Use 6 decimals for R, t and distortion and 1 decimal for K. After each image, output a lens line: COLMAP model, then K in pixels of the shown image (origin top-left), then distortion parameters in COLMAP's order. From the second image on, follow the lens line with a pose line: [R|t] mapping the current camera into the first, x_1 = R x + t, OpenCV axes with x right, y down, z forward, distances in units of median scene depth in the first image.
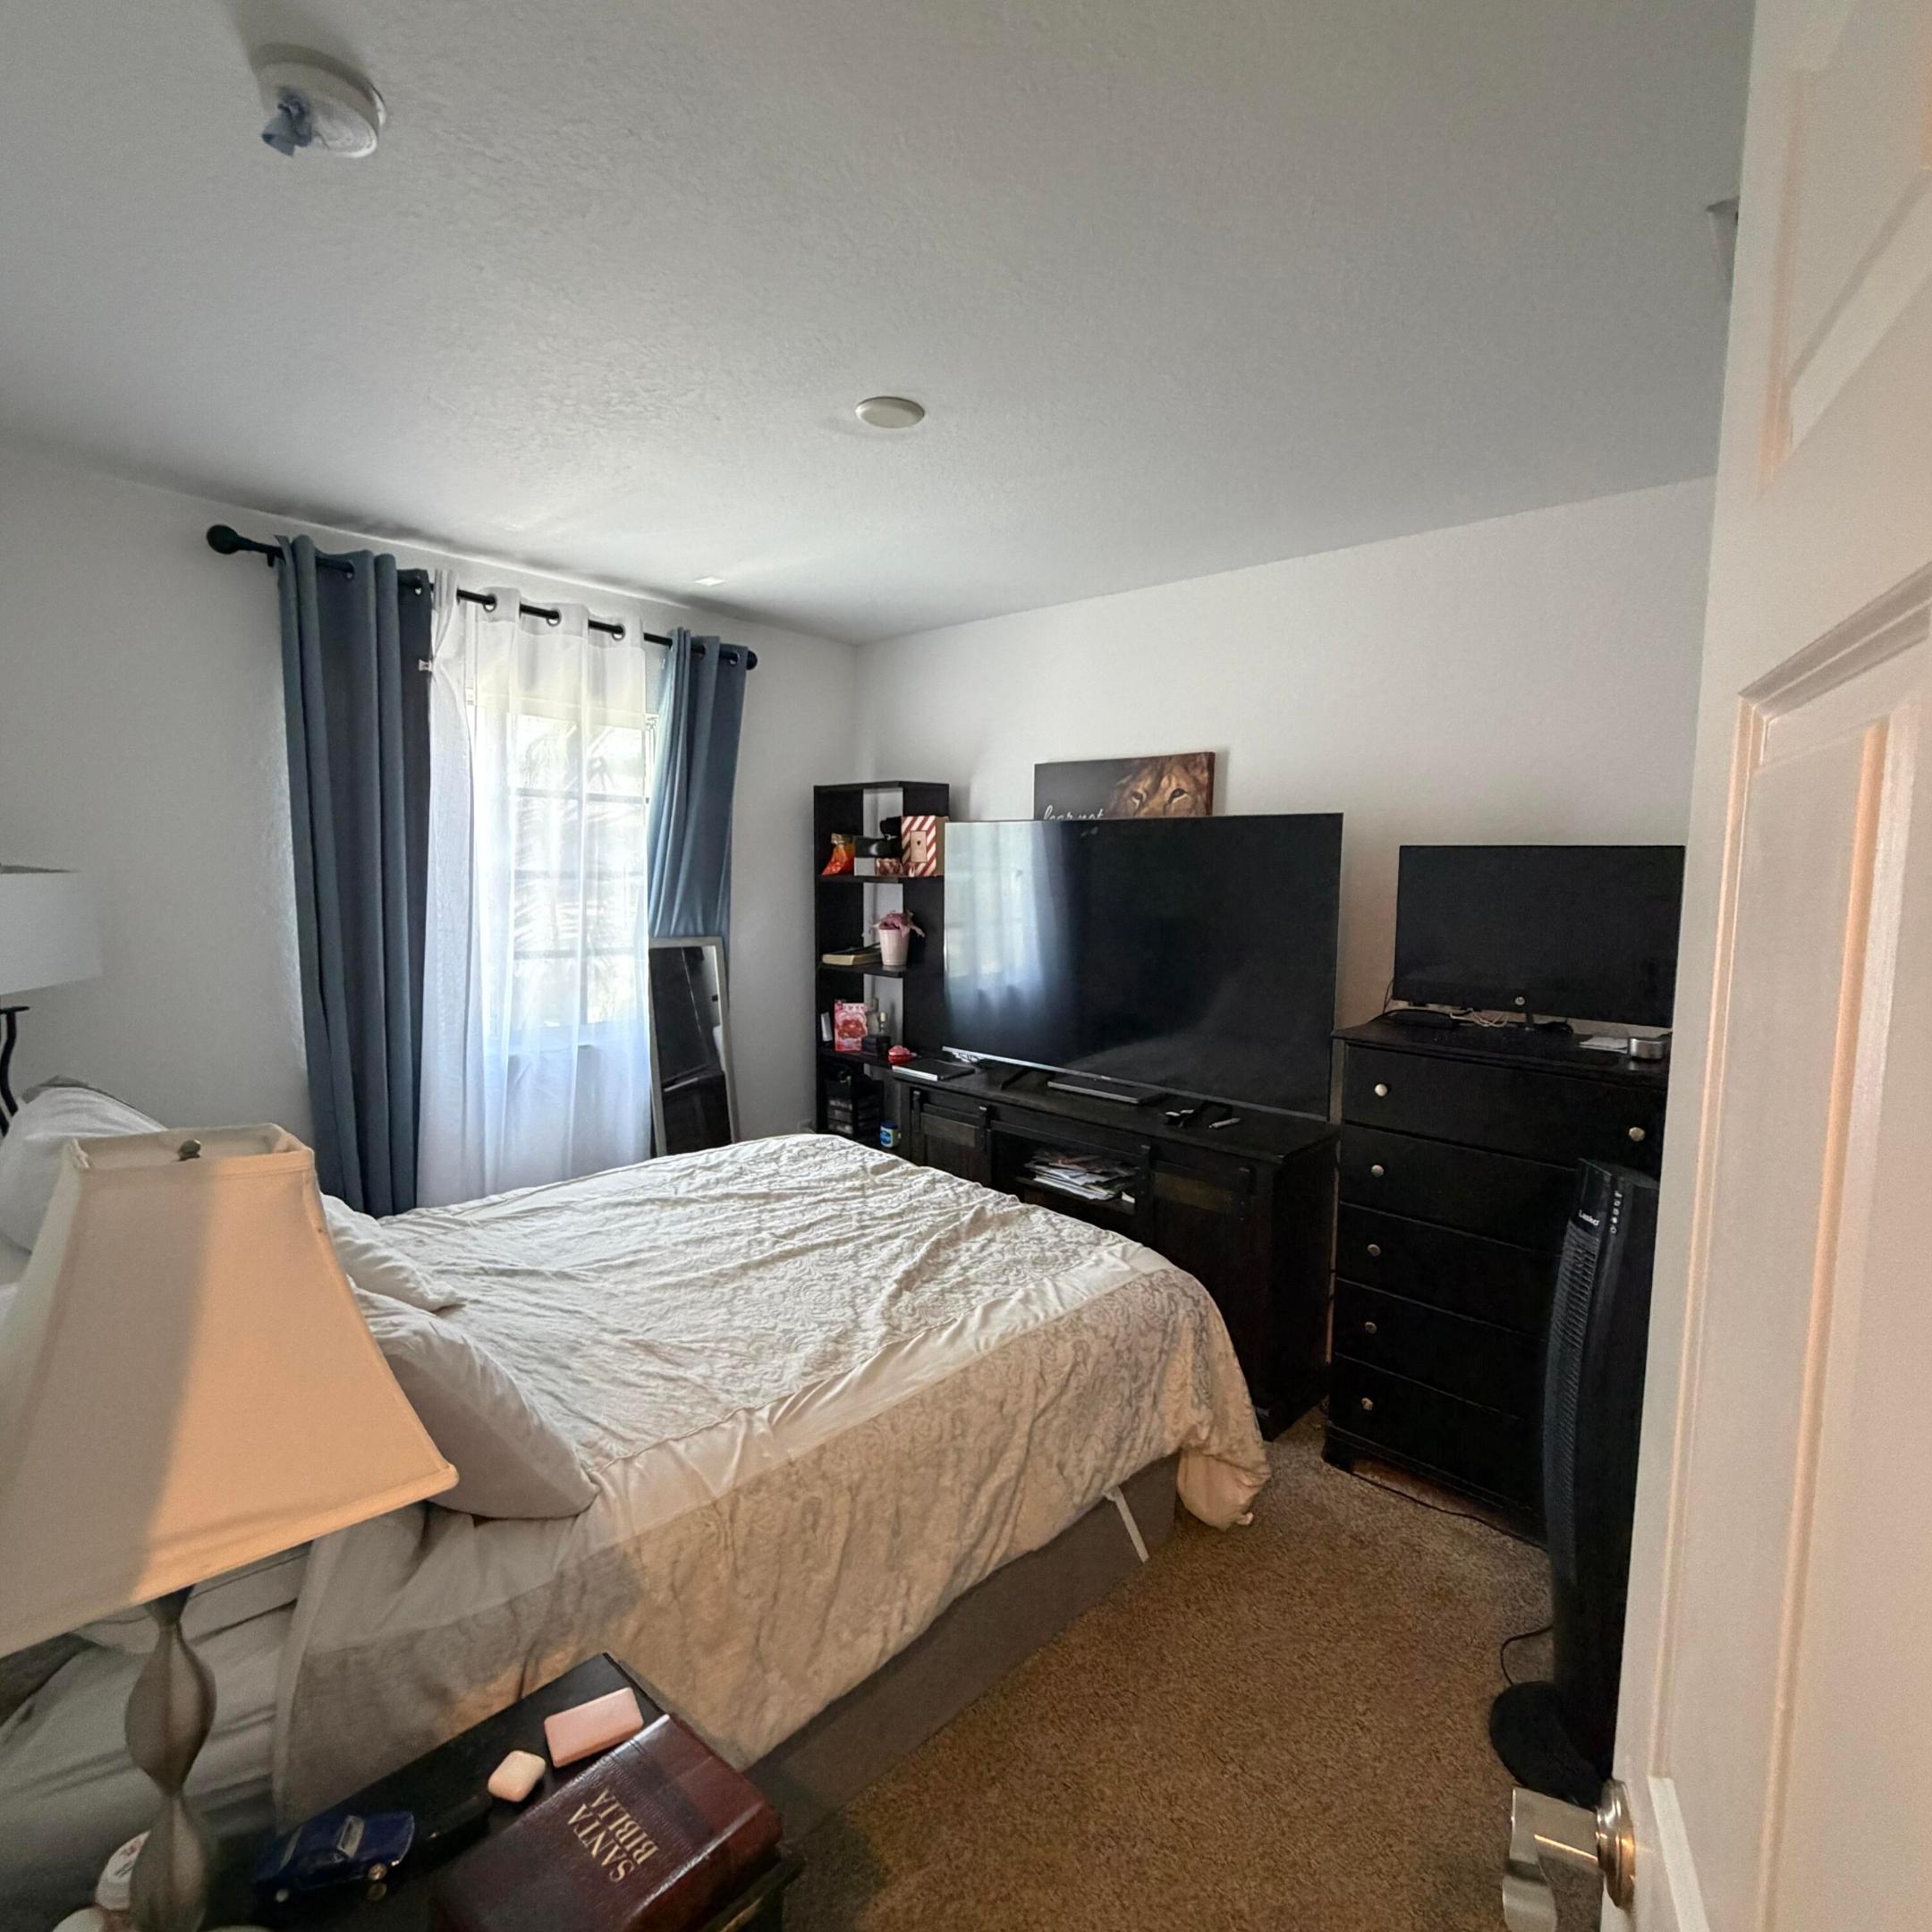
lens RADIAL K [[1003.2, 0, 966.0], [0, 1003.2, 966.0], [0, 0, 1]] dist [0.002987, -0.000546]
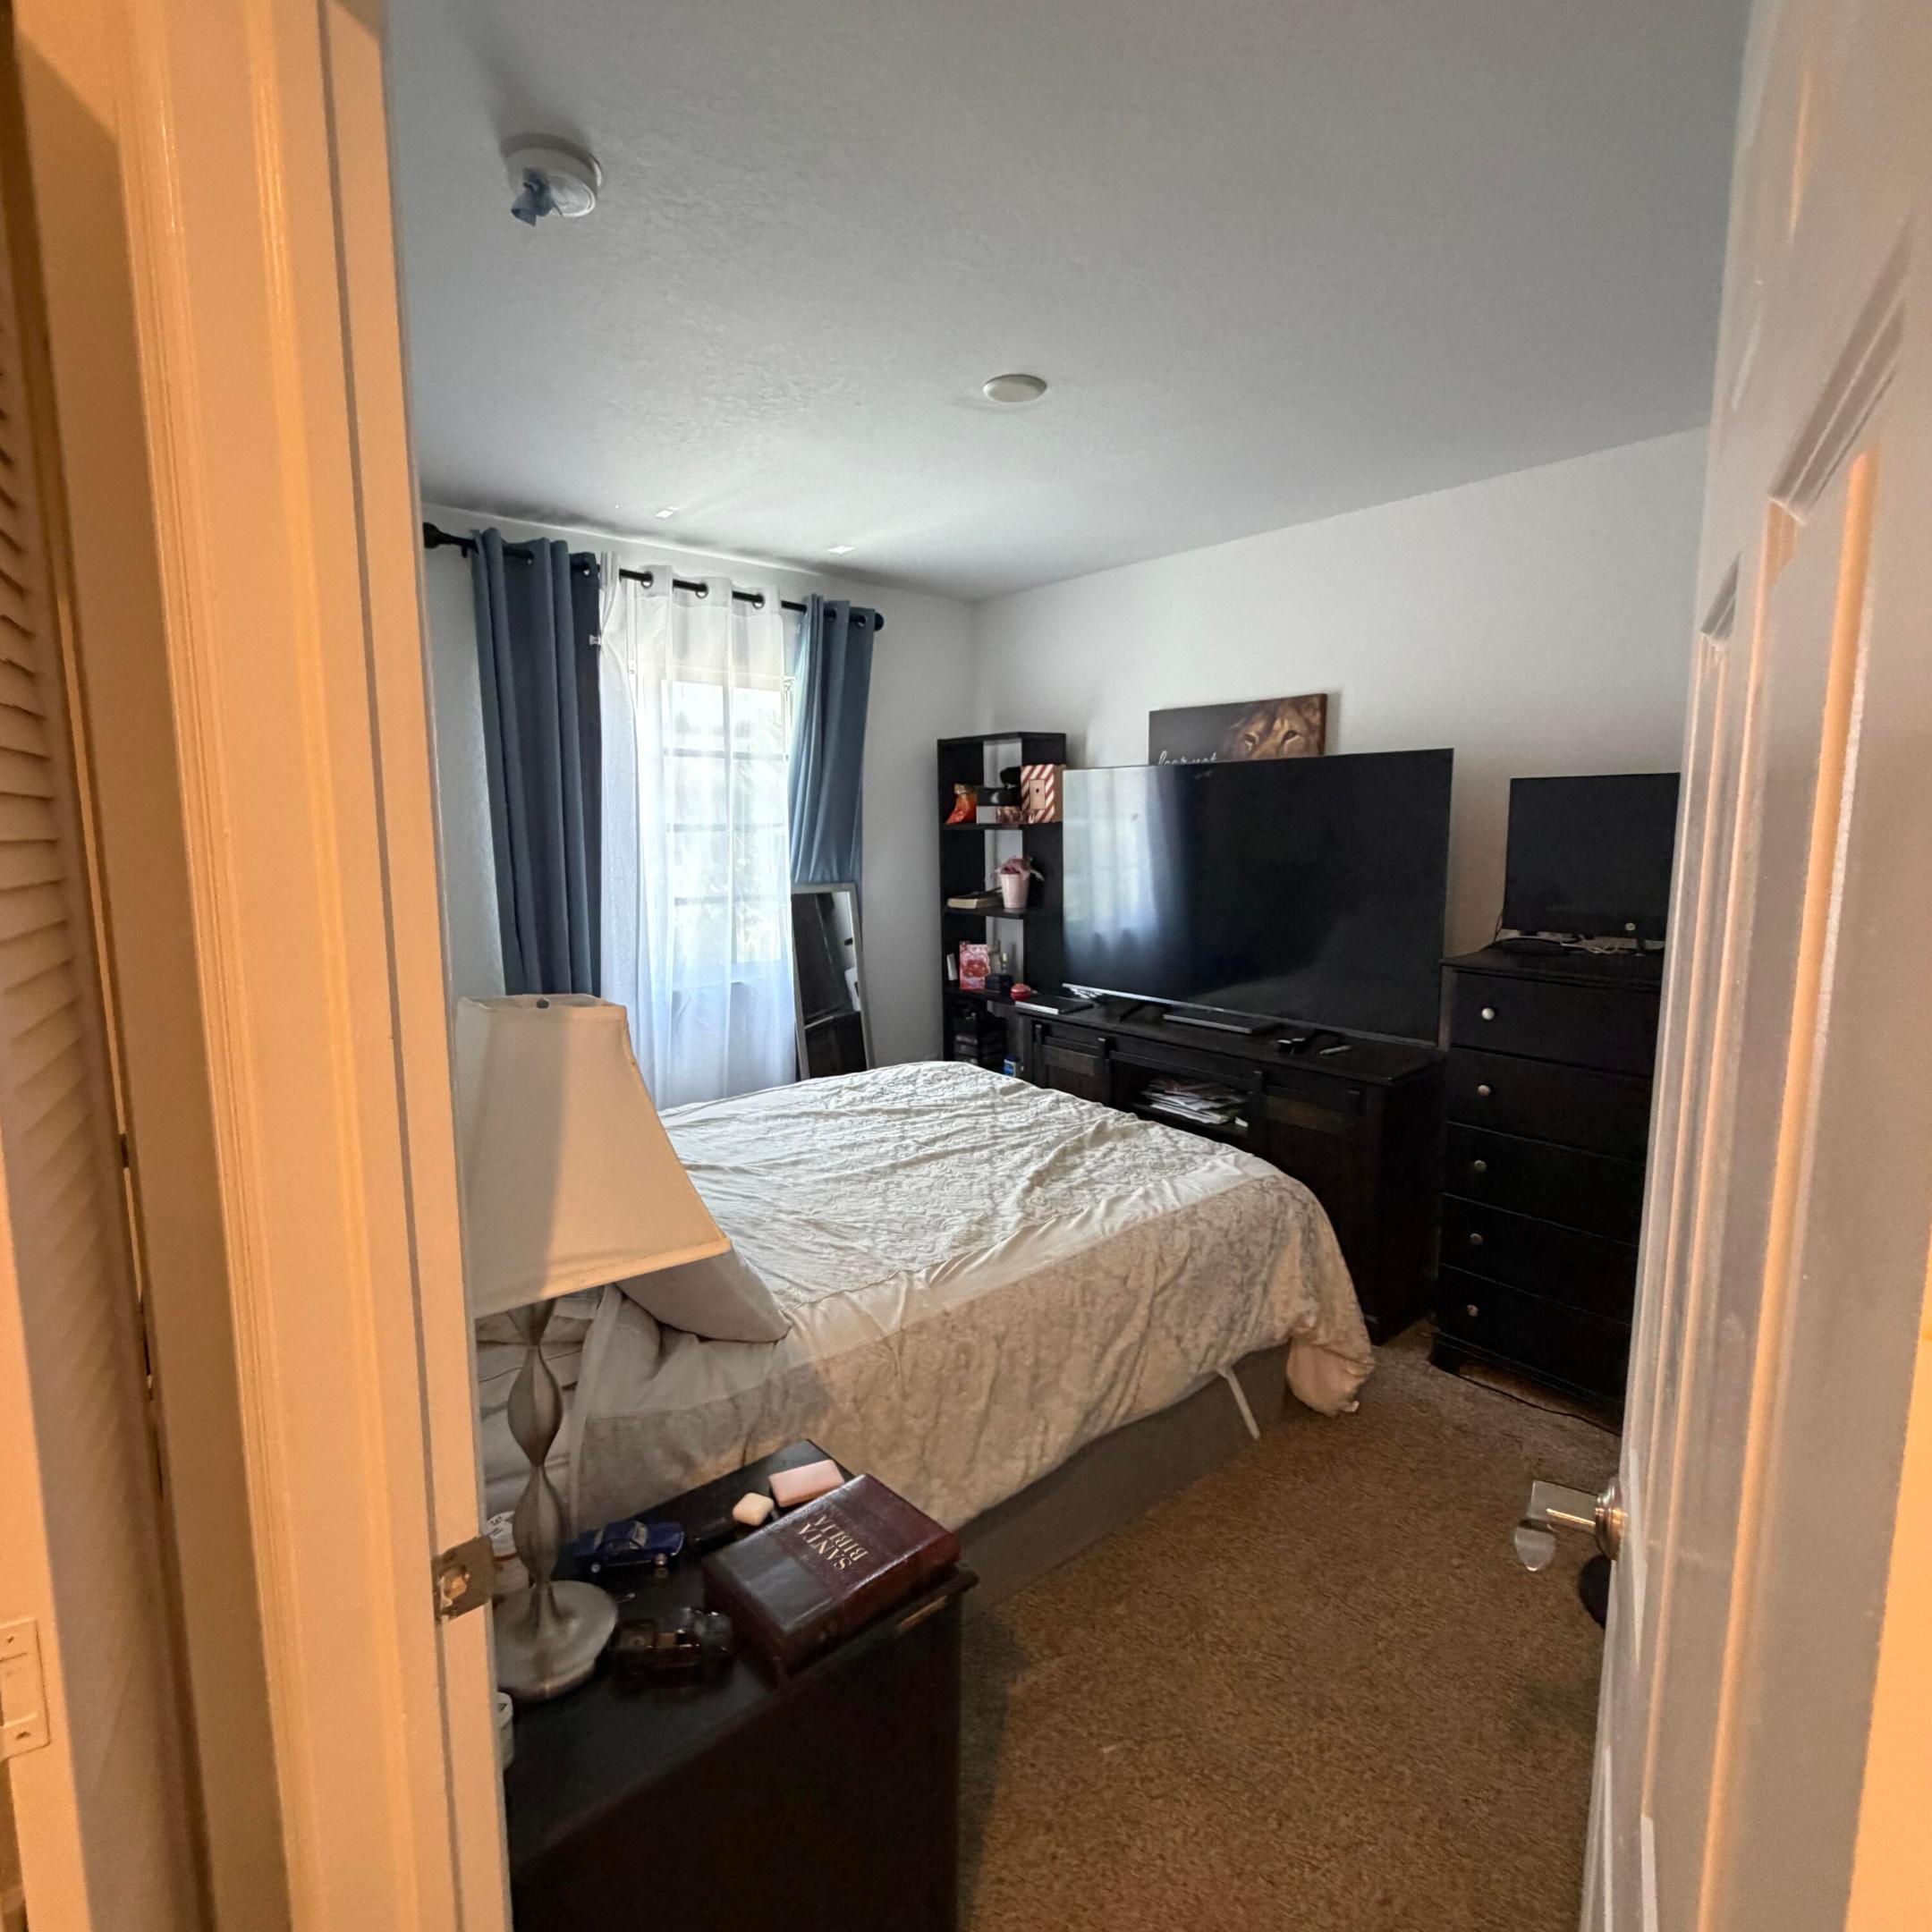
lens RADIAL K [[1035.5, 0, 966.0], [0, 1035.5, 966.0], [0, 0, 1]] dist [0.001974, 0.000600]
pose [[0.994557, -0.007674, -0.103914, -0.014717], [0.011376, 0.999320, 0.035086, 0.030571], [0.103574, -0.036077, 0.993967, -0.129109]]
